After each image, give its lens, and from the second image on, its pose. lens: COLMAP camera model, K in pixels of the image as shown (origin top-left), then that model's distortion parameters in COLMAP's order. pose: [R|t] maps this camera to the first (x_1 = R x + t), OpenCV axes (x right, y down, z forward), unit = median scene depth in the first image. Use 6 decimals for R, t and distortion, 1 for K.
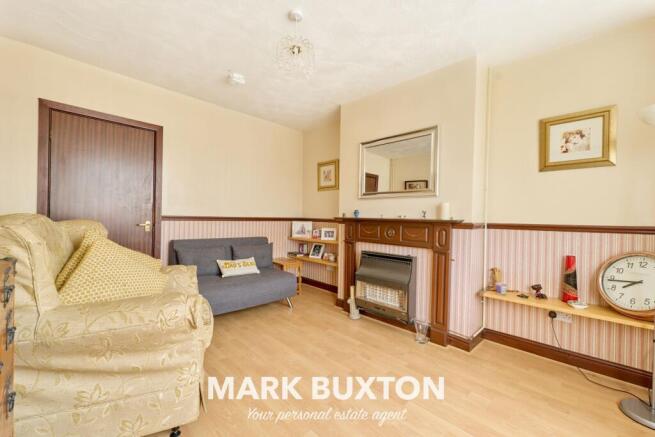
lens RADIAL K [[252.0, 0, 329.1], [0, 252.0, 207.4], [0, 0, 1]] dist [-0.000582, -0.000127]
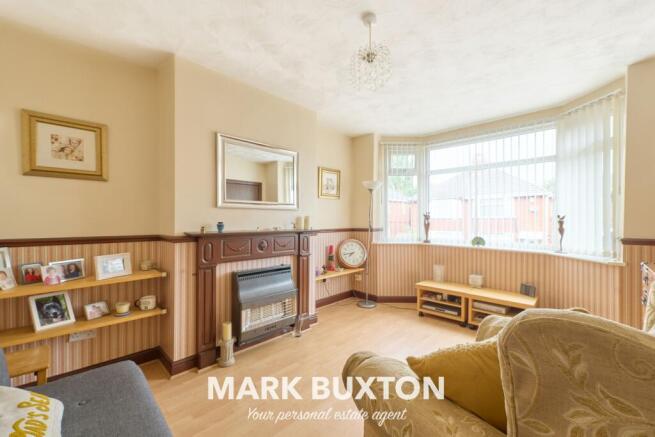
lens RADIAL K [[269.9, 0, 330.1], [0, 269.9, 220.9], [0, 0, 1]] dist [0.000717, -0.000033]
pose [[-0.006677, 0.006892, 0.999954, -0.656272], [-0.012930, 0.999892, -0.006978, 0.009205], [-0.999894, -0.012976, -0.006587, 0.642742]]
